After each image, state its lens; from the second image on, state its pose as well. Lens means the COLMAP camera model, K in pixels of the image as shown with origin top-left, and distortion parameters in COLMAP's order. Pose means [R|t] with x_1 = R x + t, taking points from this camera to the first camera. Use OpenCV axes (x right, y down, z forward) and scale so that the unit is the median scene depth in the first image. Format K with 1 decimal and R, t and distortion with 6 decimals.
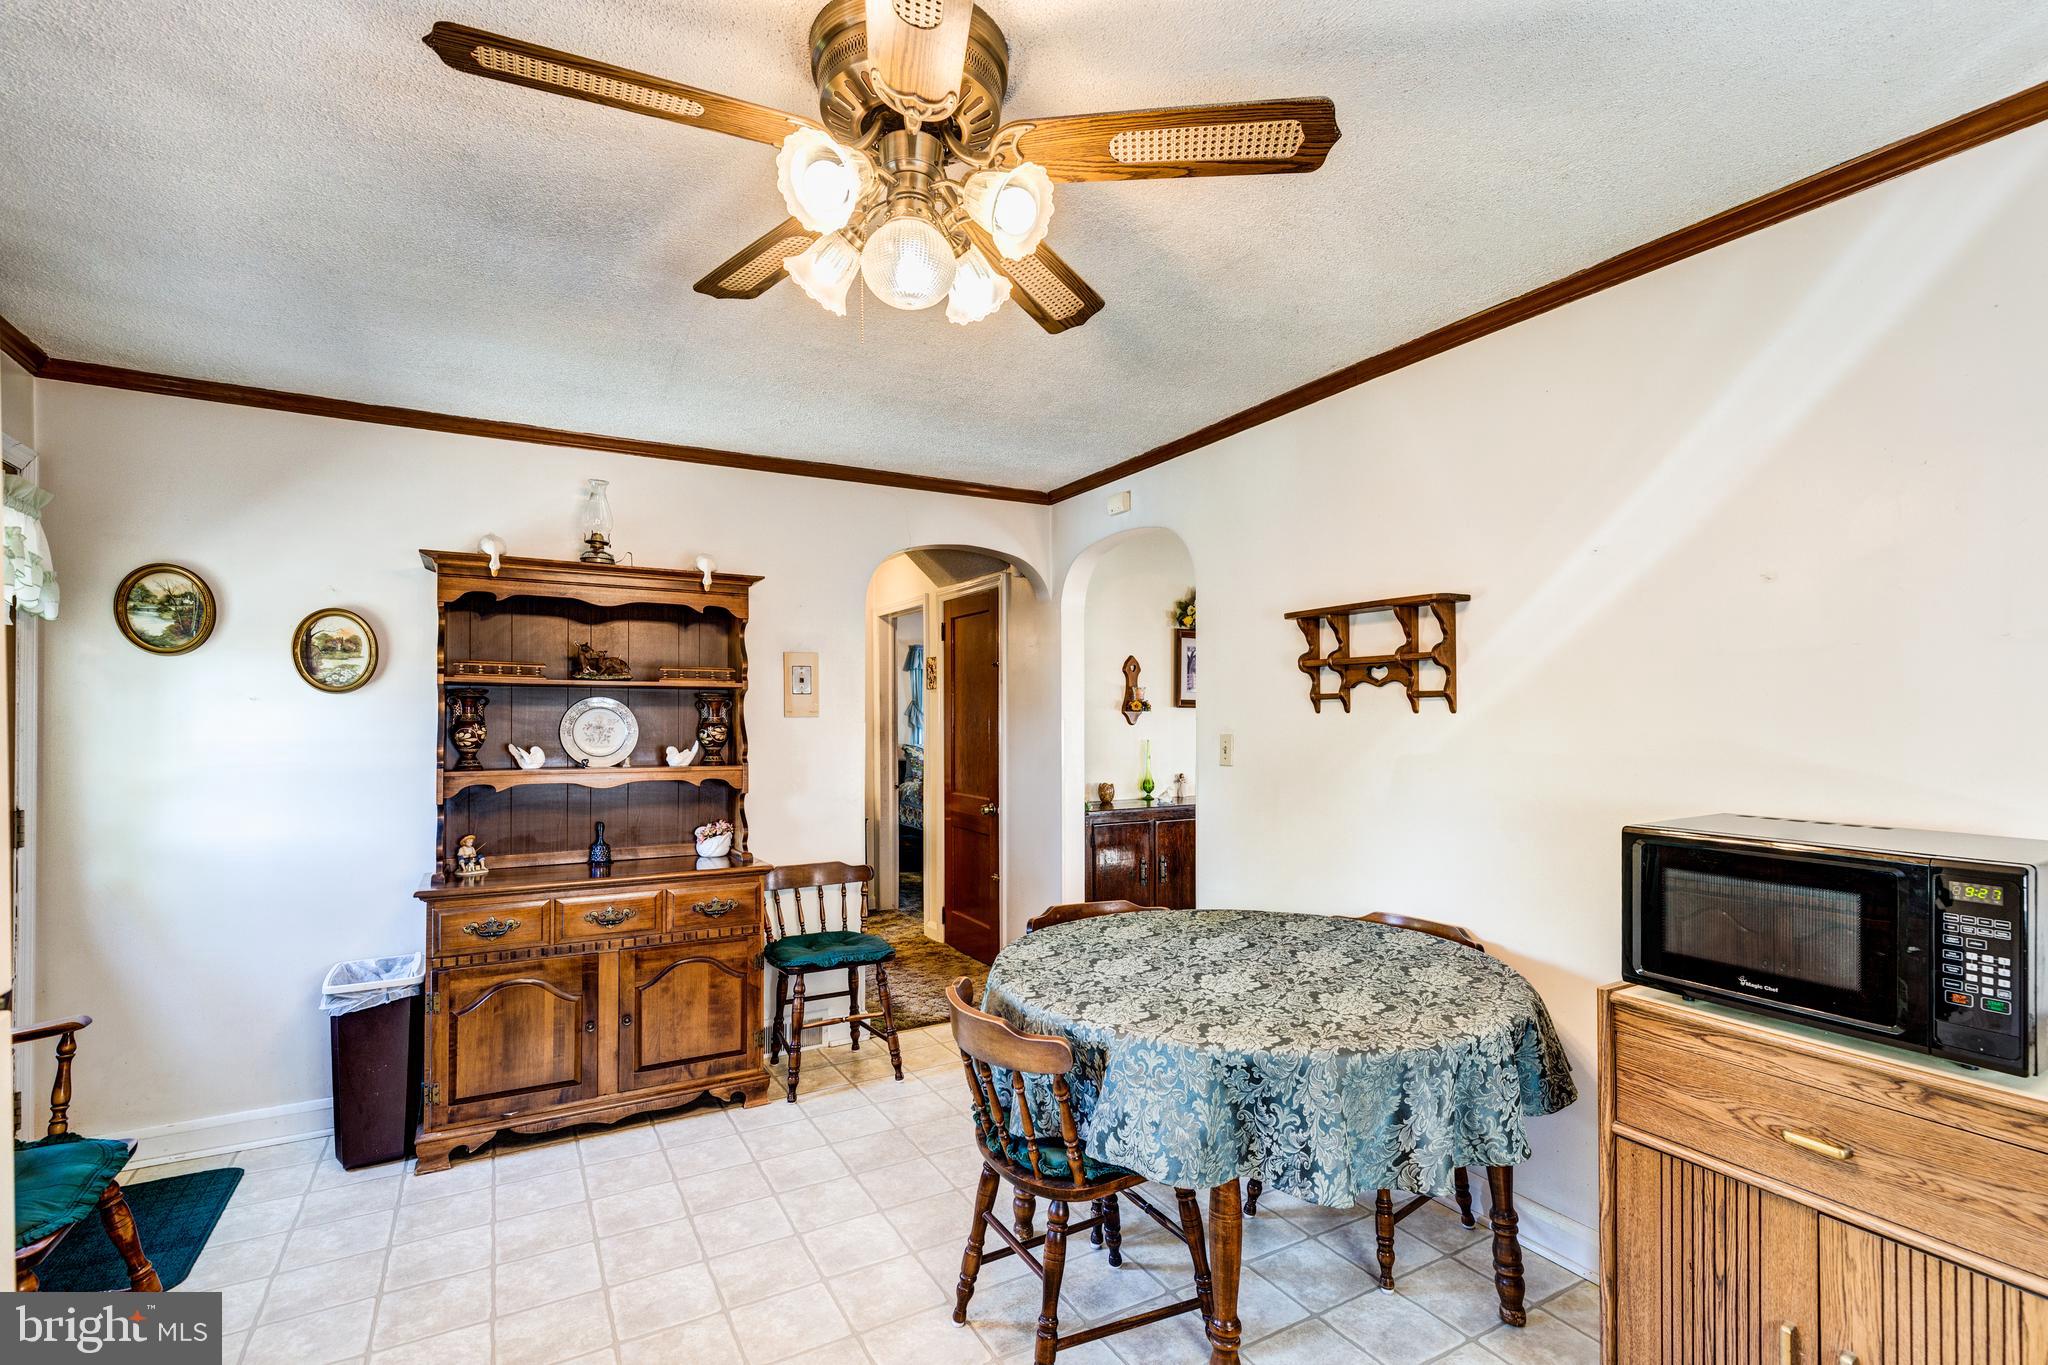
lens RADIAL K [[948.9, 0, 1028.8], [0, 948.9, 699.0], [0, 0, 1]] dist [0.017024, -0.000016]
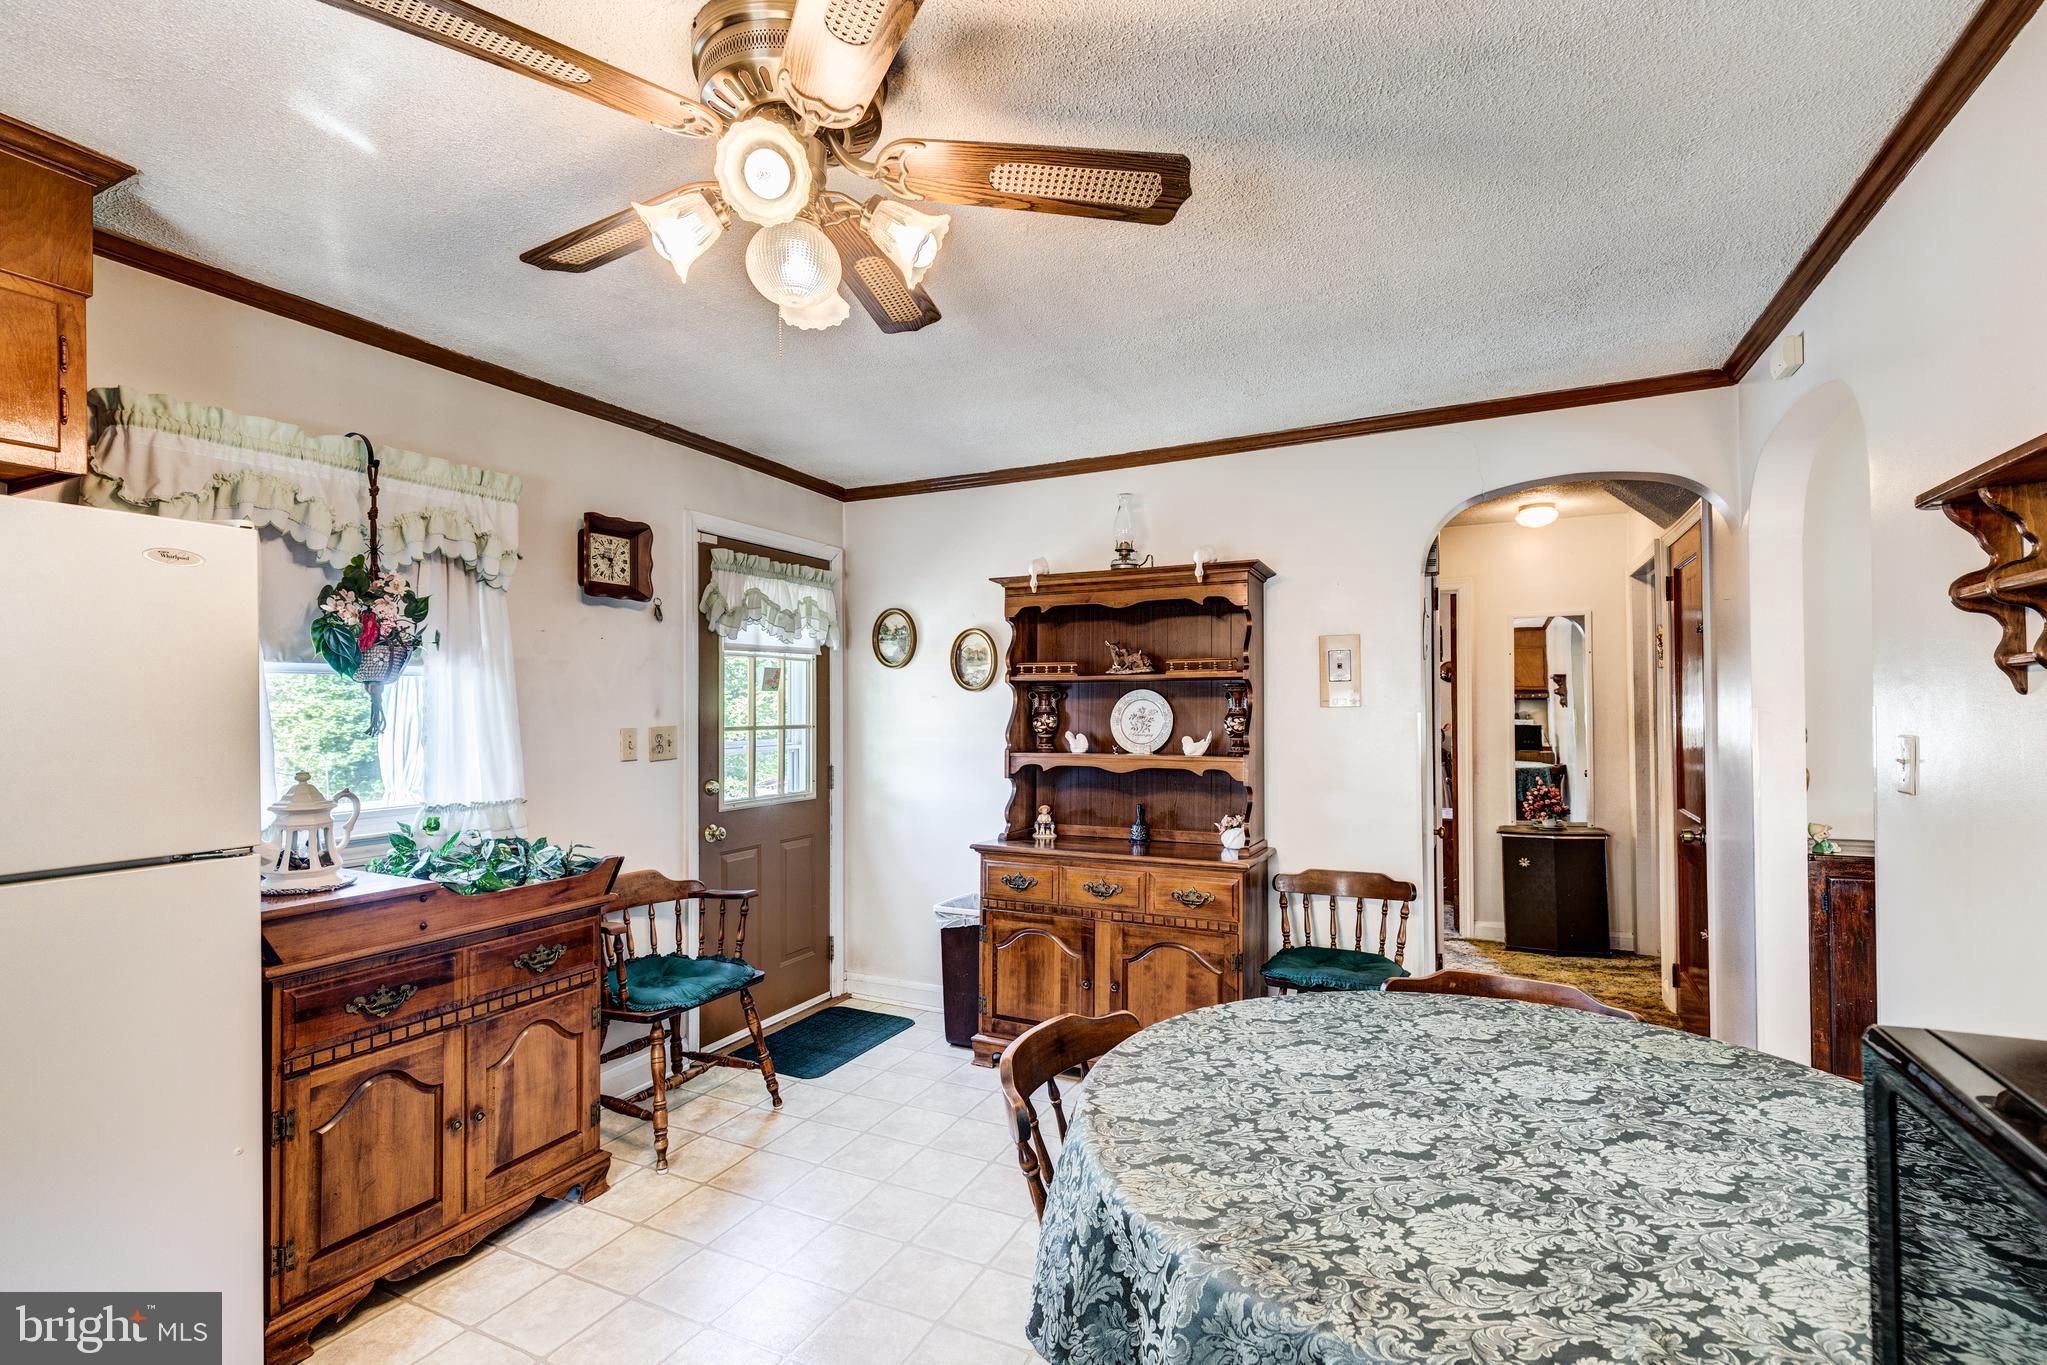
lens RADIAL K [[937.1, 0, 1024.2], [0, 937.1, 687.7], [0, 0, 1]] dist [0.009366, -0.000035]
pose [[0.563790, -0.021972, -0.825626, 0.414347], [0.022053, 0.999690, -0.011545, 0.005941], [0.825624, -0.011699, 0.564100, 0.318675]]
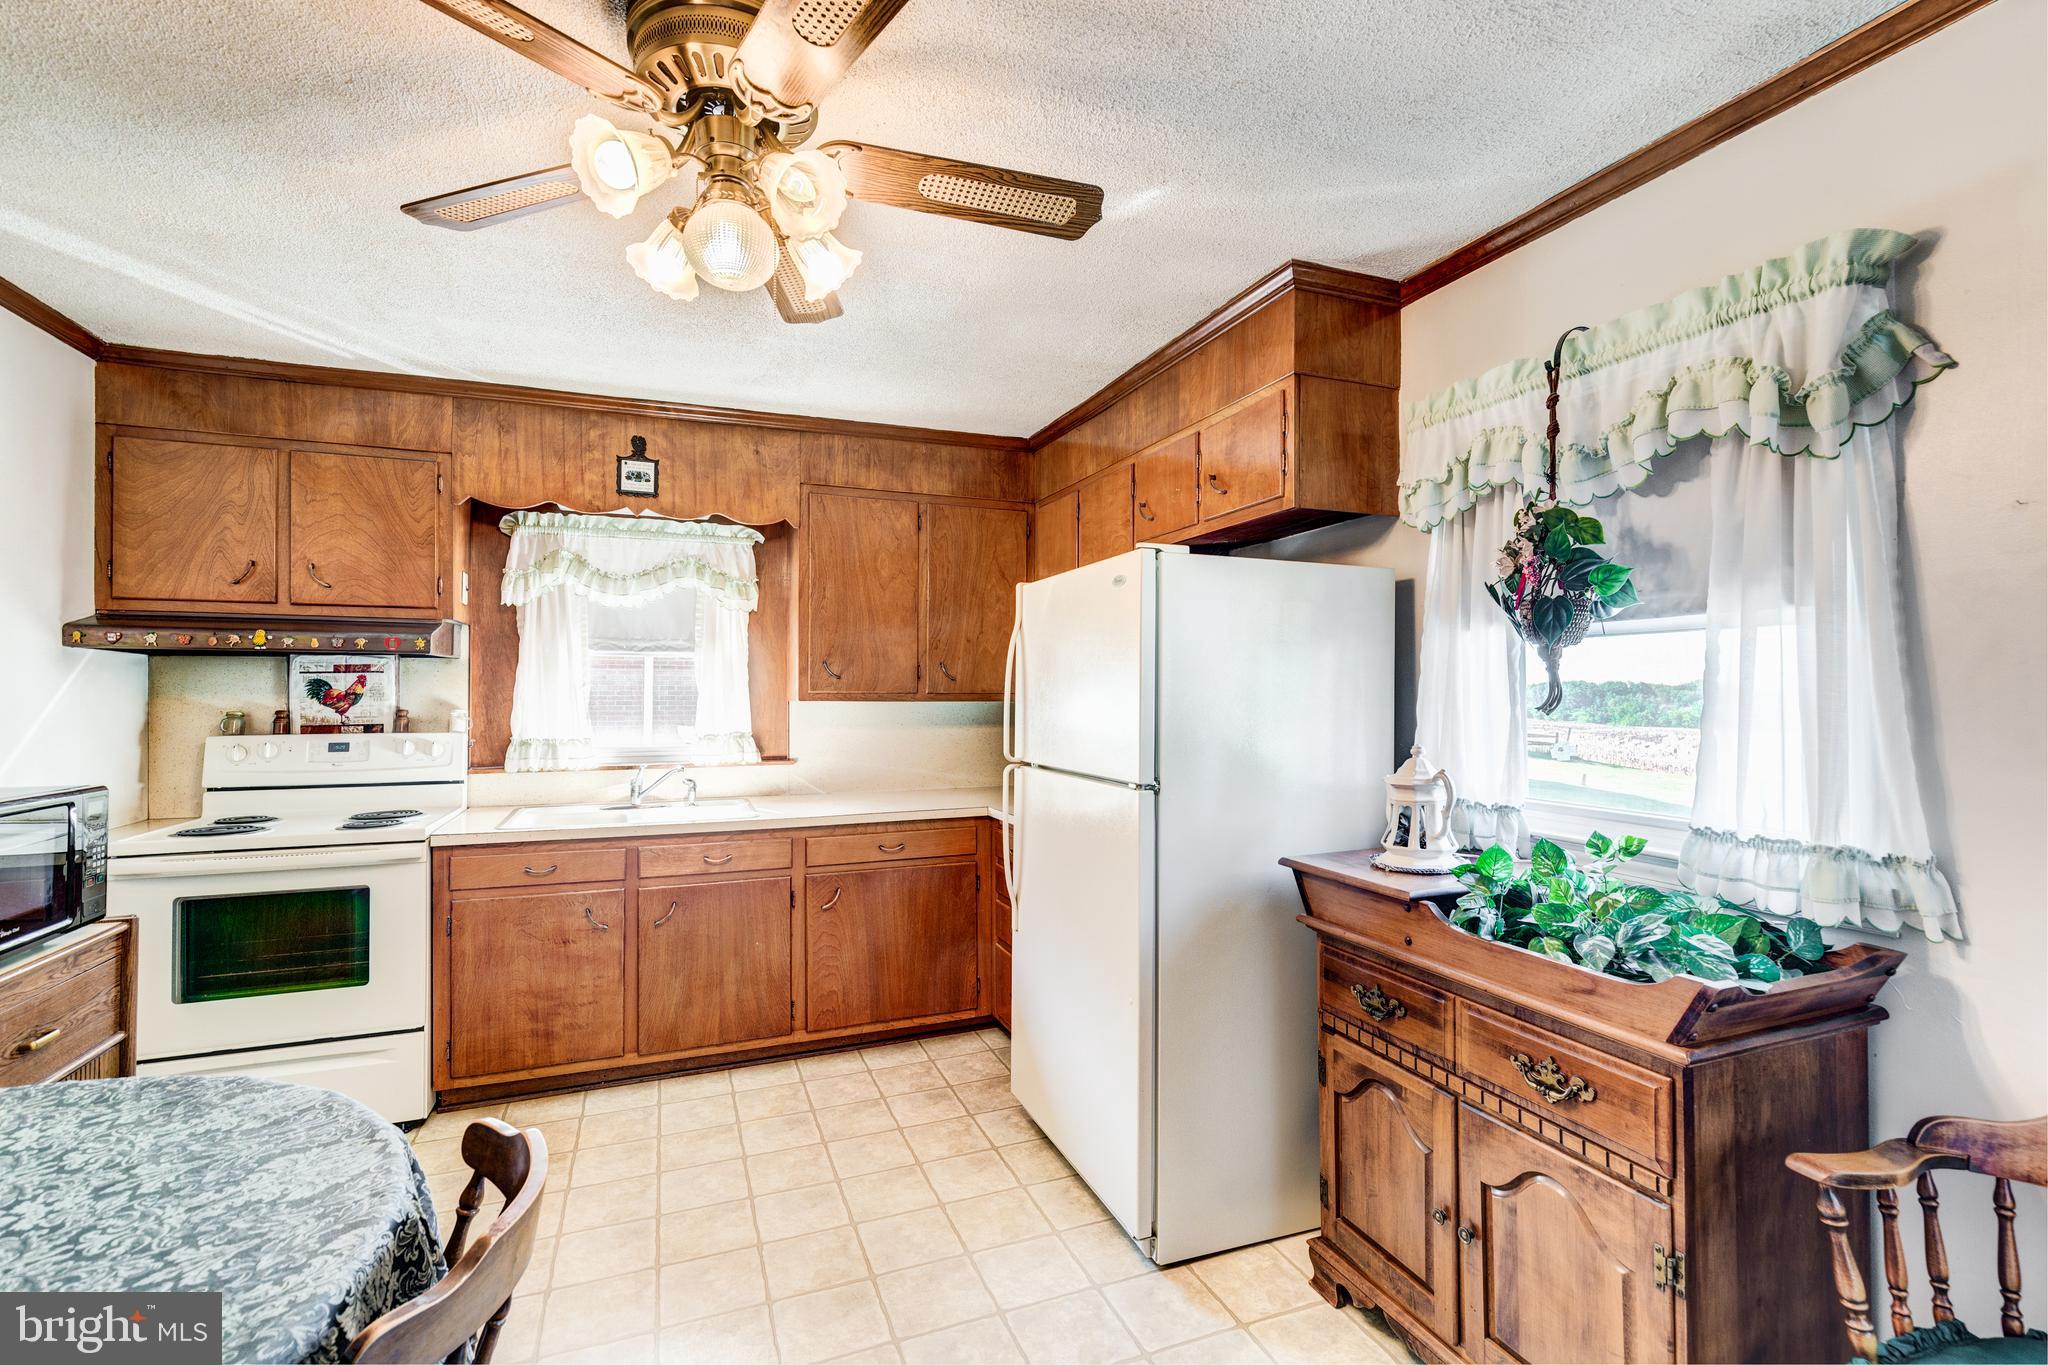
lens RADIAL K [[913.4, 0, 1022.0], [0, 913.4, 686.5], [0, 0, 1]] dist [0.002482, -0.000104]
pose [[-0.989728, 0.003925, 0.142912, -0.283173], [0.001346, 0.999835, -0.018139, 0.017568], [-0.142959, -0.017760, -0.989569, 0.957800]]
